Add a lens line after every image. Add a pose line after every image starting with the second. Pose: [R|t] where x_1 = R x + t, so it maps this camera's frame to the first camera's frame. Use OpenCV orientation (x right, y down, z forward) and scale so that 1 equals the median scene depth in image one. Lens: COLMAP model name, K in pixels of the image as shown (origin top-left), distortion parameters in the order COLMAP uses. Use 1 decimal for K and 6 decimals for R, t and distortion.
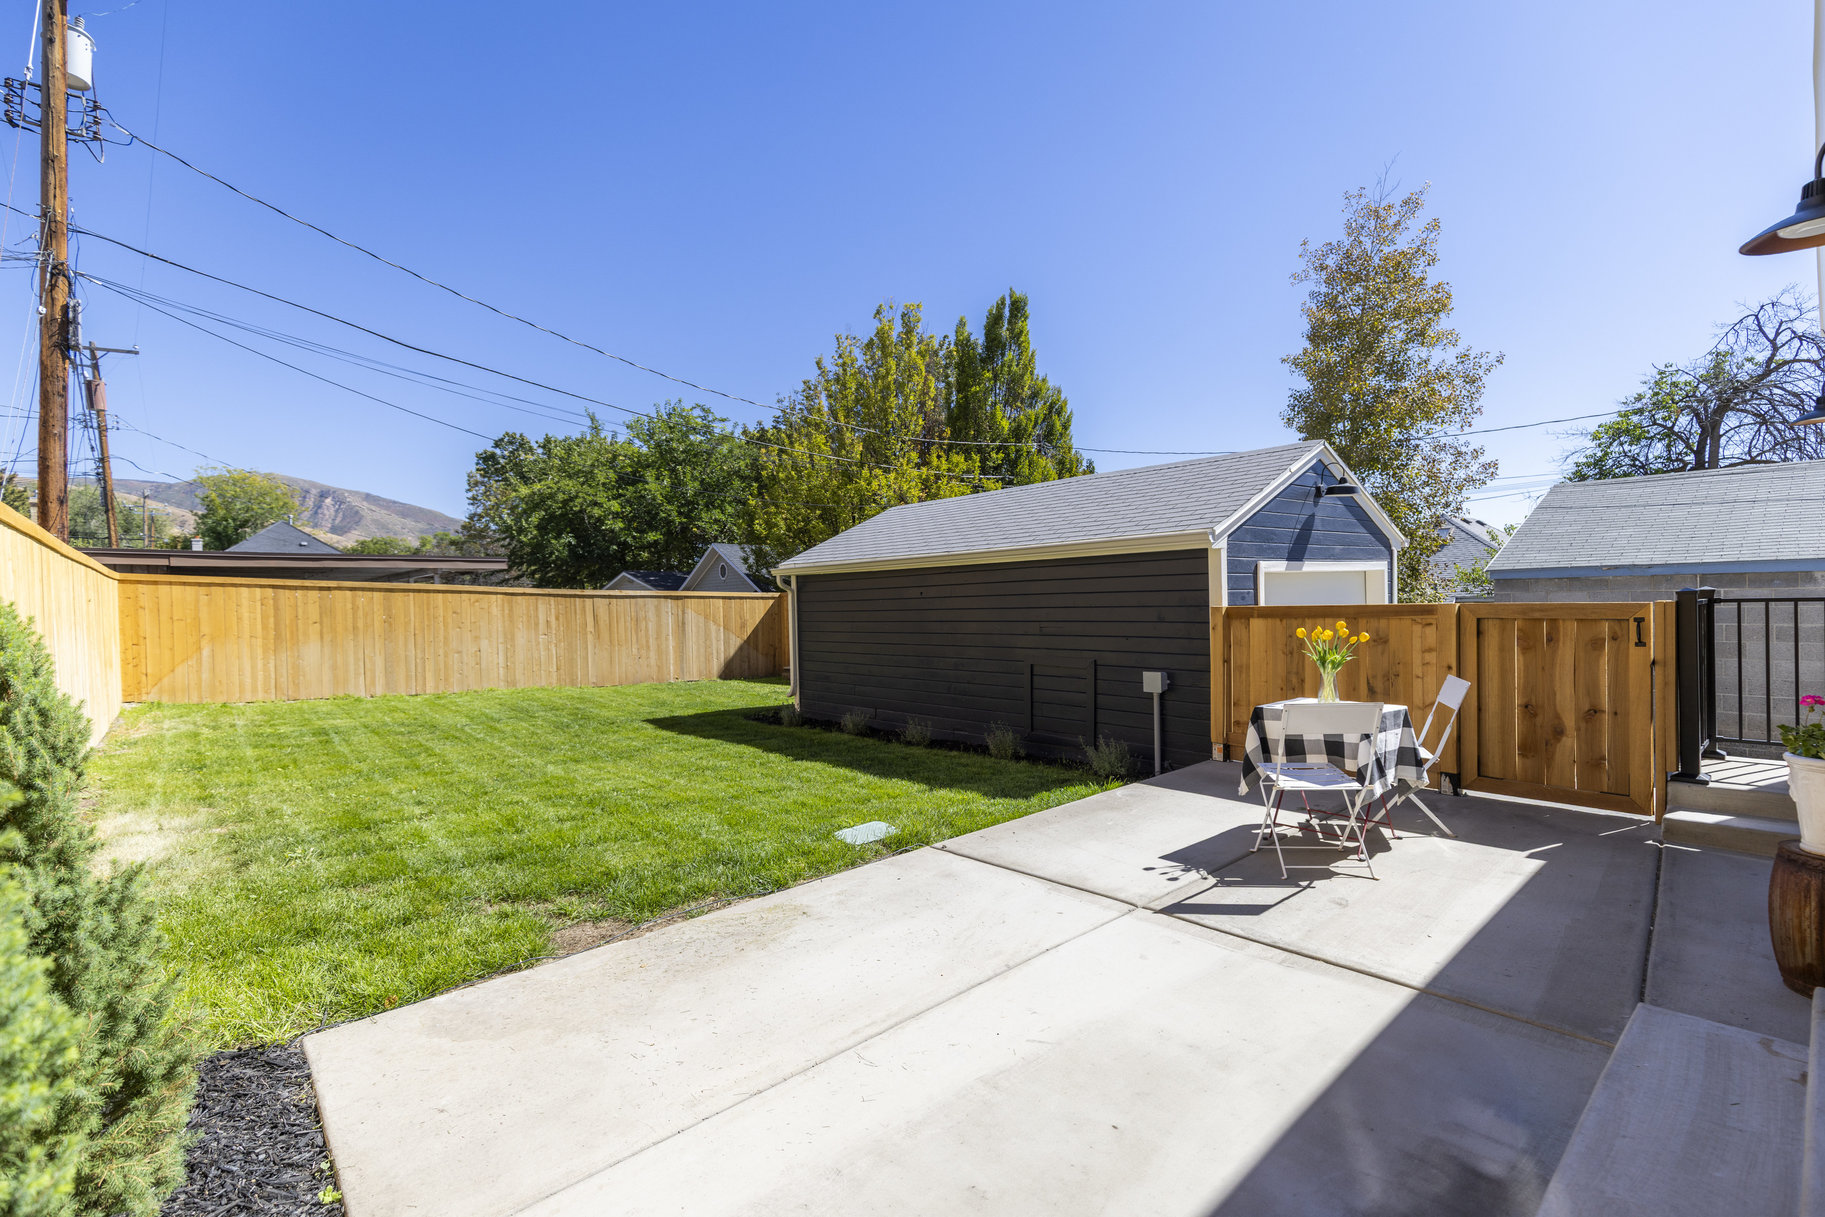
lens RADIAL K [[824.9, 0, 901.4], [0, 824.9, 610.0], [0, 0, 1]] dist [0.011944, -0.003689]
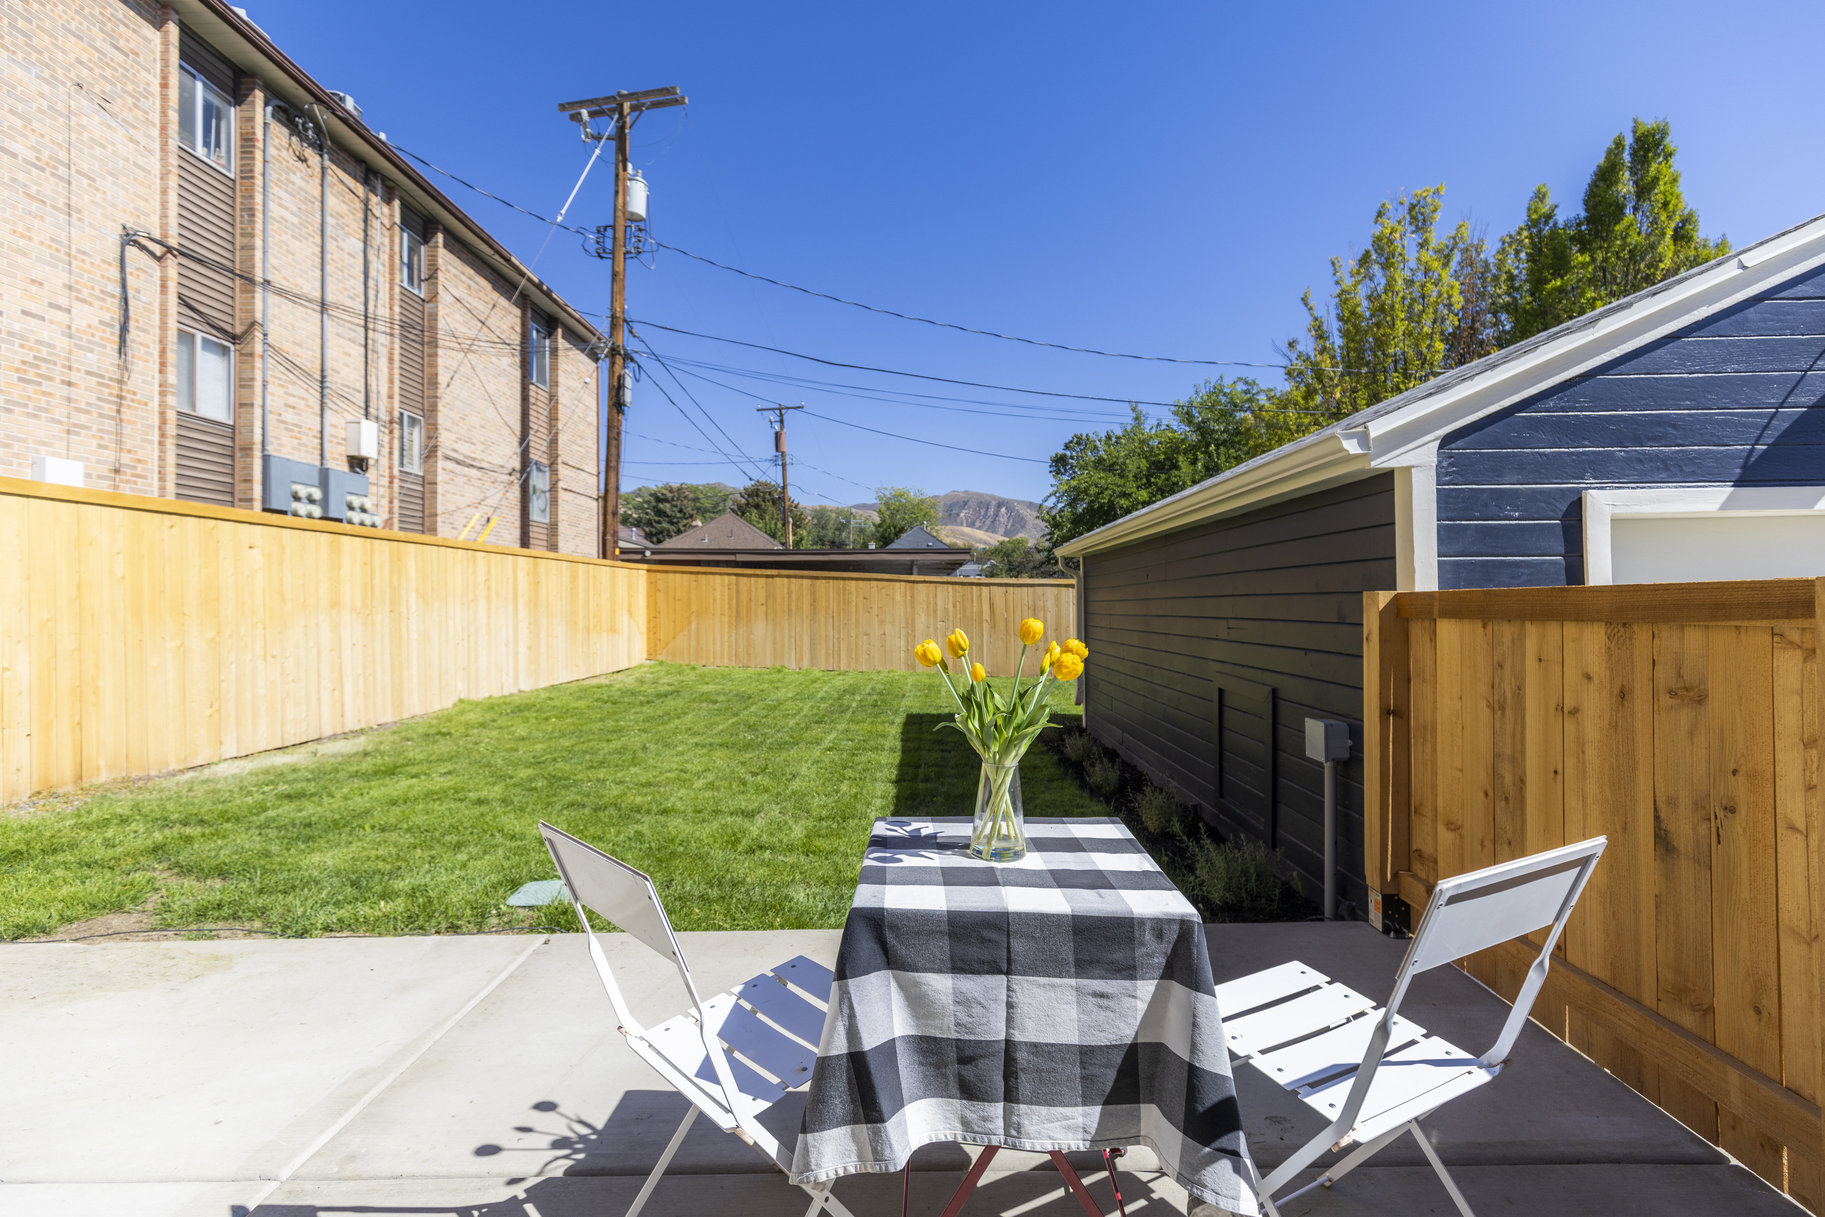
lens RADIAL K [[824.9, 0, 898.5], [0, 824.9, 583.8], [0, 0, 1]] dist [0.011944, -0.003689]
pose [[0.748962, 0.002942, -0.662607, 0.232151], [-0.019115, 0.999670, -0.017168, 0.002051], [0.662338, 0.025523, 0.748771, 0.225744]]
